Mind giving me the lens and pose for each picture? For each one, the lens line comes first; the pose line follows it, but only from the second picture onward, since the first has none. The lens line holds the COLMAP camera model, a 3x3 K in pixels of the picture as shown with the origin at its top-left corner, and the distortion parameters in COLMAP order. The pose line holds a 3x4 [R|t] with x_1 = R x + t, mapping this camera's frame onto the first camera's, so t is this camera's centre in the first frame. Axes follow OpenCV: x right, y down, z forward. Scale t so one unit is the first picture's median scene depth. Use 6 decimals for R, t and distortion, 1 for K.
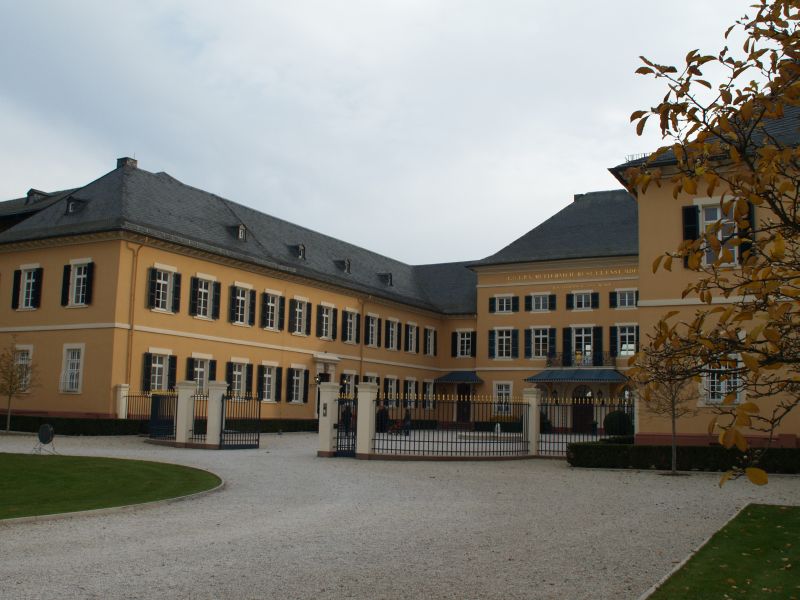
lens RADIAL K [[858.0, 0, 400.0], [0, 858.0, 300.0], [0, 0, 1]] dist [-0.144715, 0.141170]
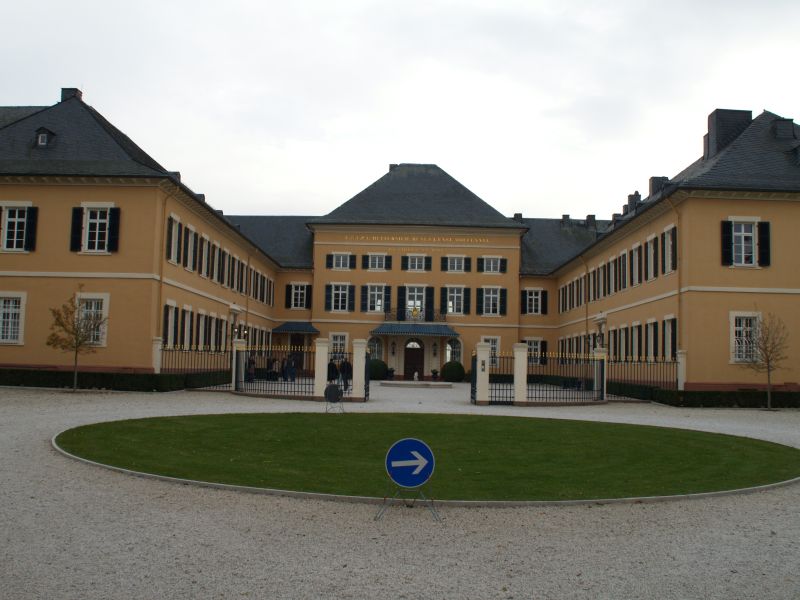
lens RADIAL K [[858.0, 0, 400.0], [0, 858.0, 300.0], [0, 0, 1]] dist [-0.144715, 0.141170]
pose [[0.880307, 0.033284, 0.473236, -0.330536], [-0.065249, 0.996550, 0.051285, -0.006868], [-0.469897, -0.076024, 0.879441, 0.011633]]
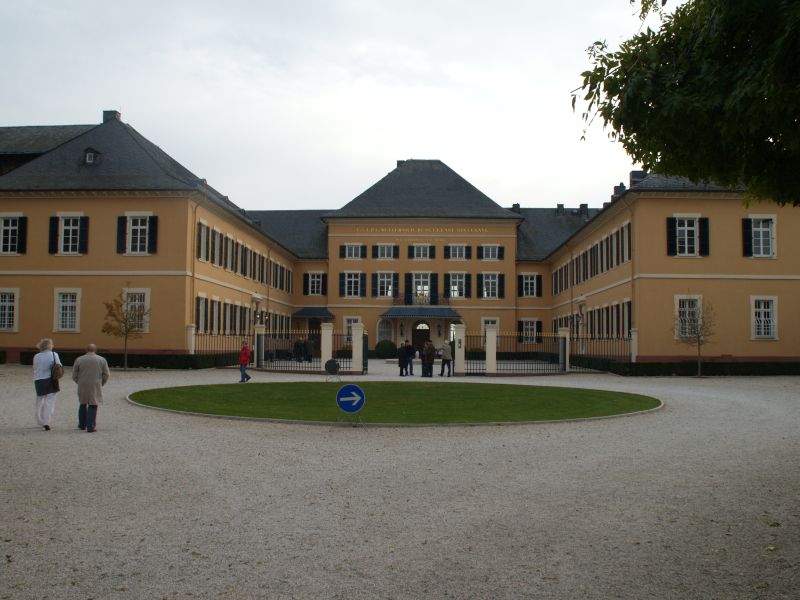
lens RADIAL K [[858.0, 0, 400.0], [0, 858.0, 300.0], [0, 0, 1]] dist [-0.144715, 0.141170]
pose [[0.894208, 0.008466, 0.447572, -0.359803], [-0.046882, 0.996094, 0.074824, -0.020555], [-0.445190, -0.087891, 0.891112, -0.095345]]
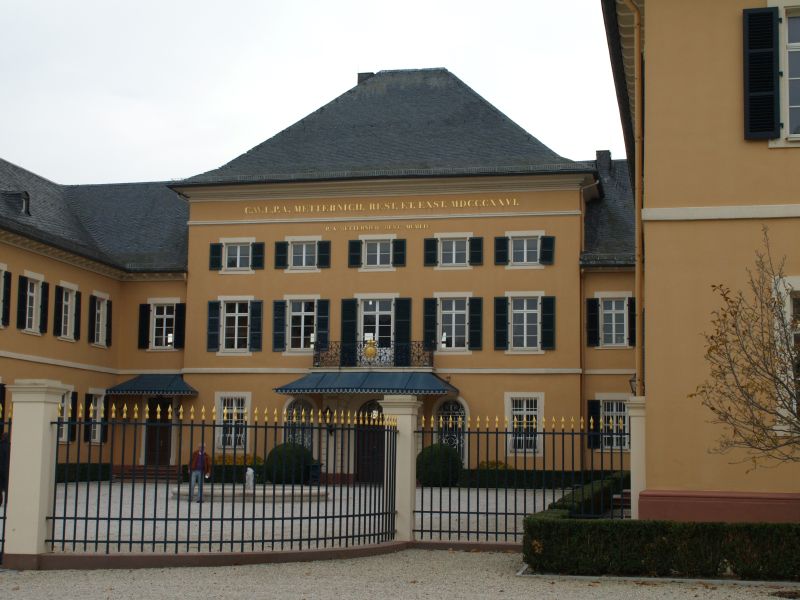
lens RADIAL K [[1312.3, 0, 400.0], [0, 1312.3, 300.0], [0, 0, 1]] dist [0.049841, 0.162277]
pose [[0.957633, 0.021871, 0.287161, -0.024172], [-0.027031, 0.999536, 0.014014, 0.019434], [-0.286722, -0.021183, 0.957780, 0.143794]]
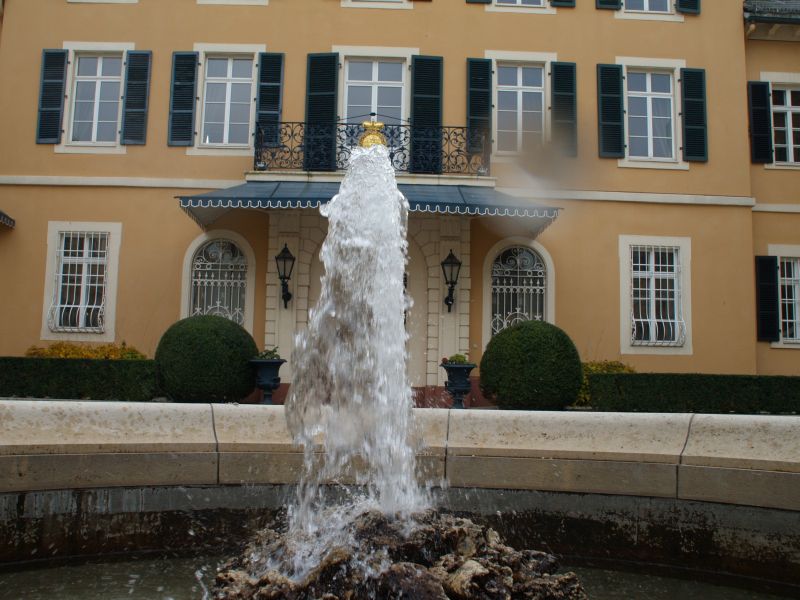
lens RADIAL K [[858.0, 0, 400.0], [0, 858.0, 300.0], [0, 0, 1]] dist [-0.144715, 0.141170]
pose [[0.860603, 0.050579, 0.506758, 0.070256], [-0.066962, 0.997655, 0.014145, 0.110920], [-0.504855, -0.046107, 0.861972, 0.709550]]
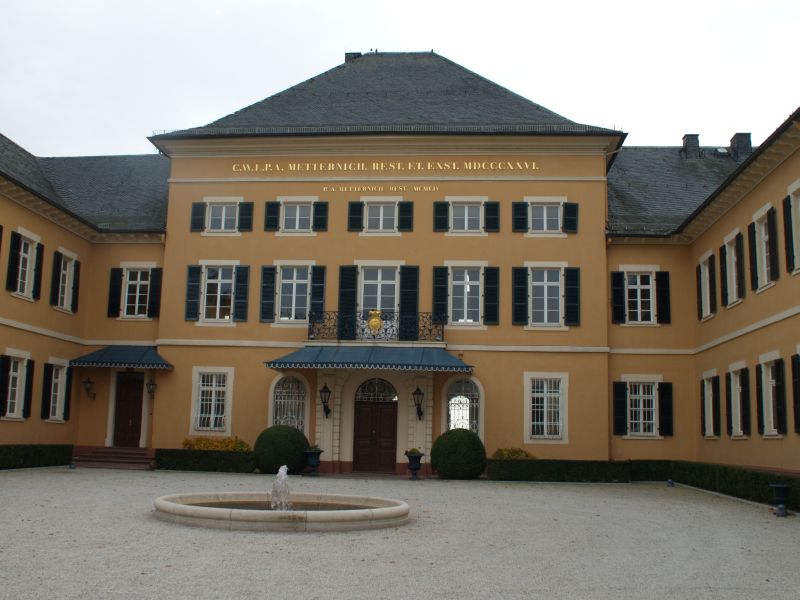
lens RADIAL K [[858.0, 0, 400.0], [0, 858.0, 300.0], [0, 0, 1]] dist [-0.144715, 0.141170]
pose [[0.910744, 0.061415, 0.408380, 0.014169], [-0.054362, 0.998104, -0.028868, 0.064855], [-0.409378, 0.004091, 0.912356, 0.506438]]
